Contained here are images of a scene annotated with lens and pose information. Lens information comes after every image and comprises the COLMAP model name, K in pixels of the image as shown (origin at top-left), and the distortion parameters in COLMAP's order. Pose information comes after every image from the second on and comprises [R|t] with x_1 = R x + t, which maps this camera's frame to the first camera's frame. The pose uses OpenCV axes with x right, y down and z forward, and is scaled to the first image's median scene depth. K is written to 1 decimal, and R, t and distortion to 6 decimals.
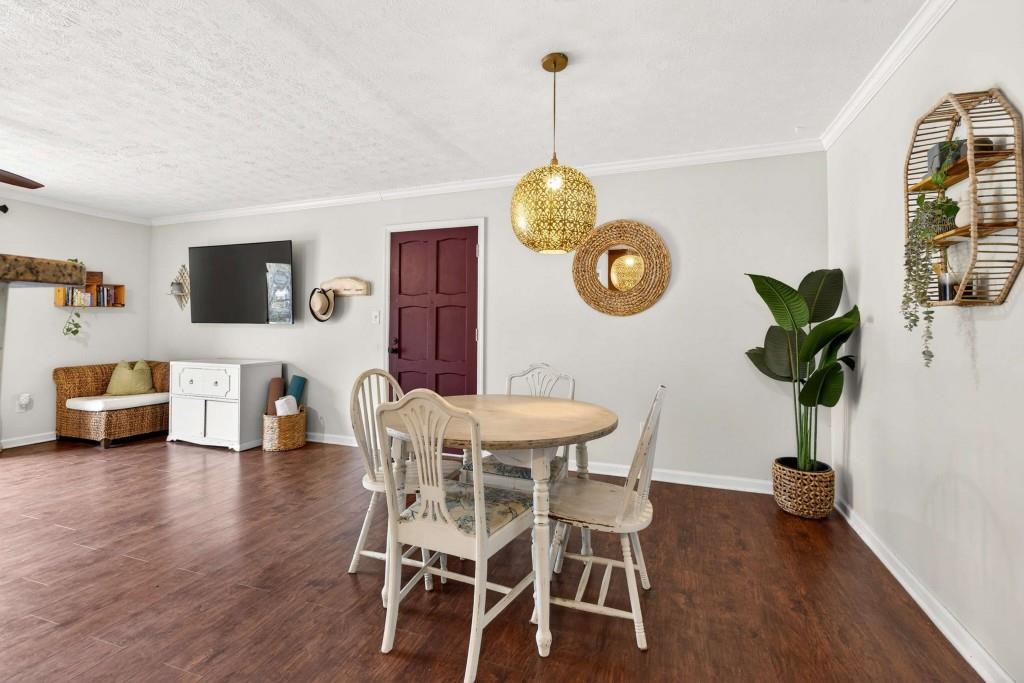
lens RADIAL K [[454.1, 0, 508.0], [0, 454.1, 313.1], [0, 0, 1]] dist [0.001243, 0.000006]
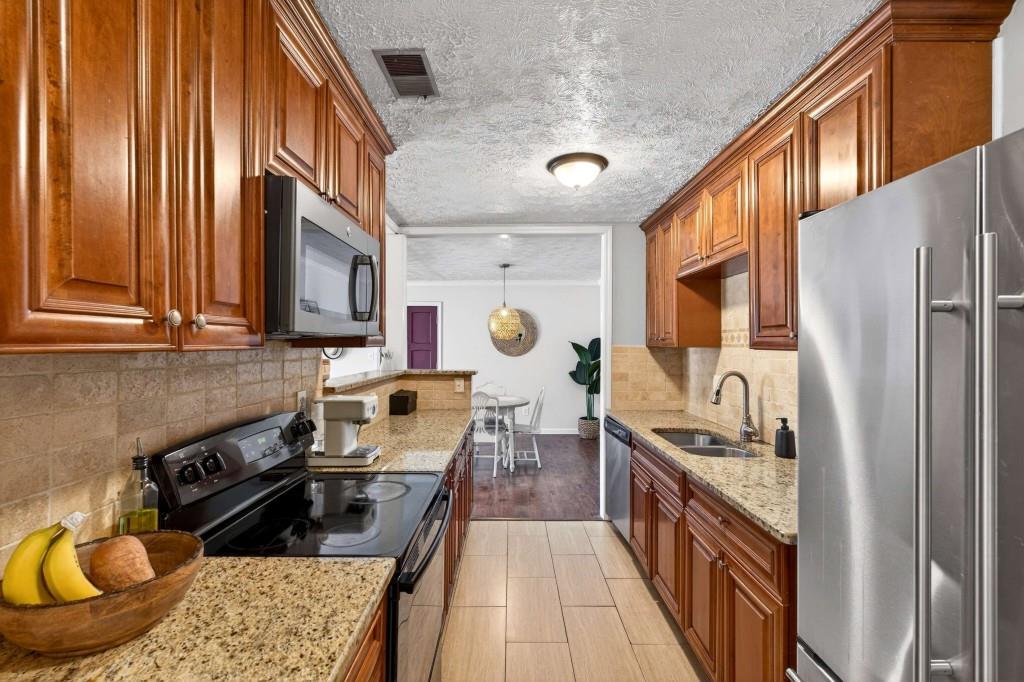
lens RADIAL K [[441.2, 0, 512.9], [0, 441.2, 348.5], [0, 0, 1]] dist [-0.000526, -0.000340]
pose [[0.936009, -0.010615, 0.351816, -0.562736], [-0.005015, 0.999042, 0.043485, -0.142379], [-0.351940, -0.042466, 0.935059, -1.054892]]
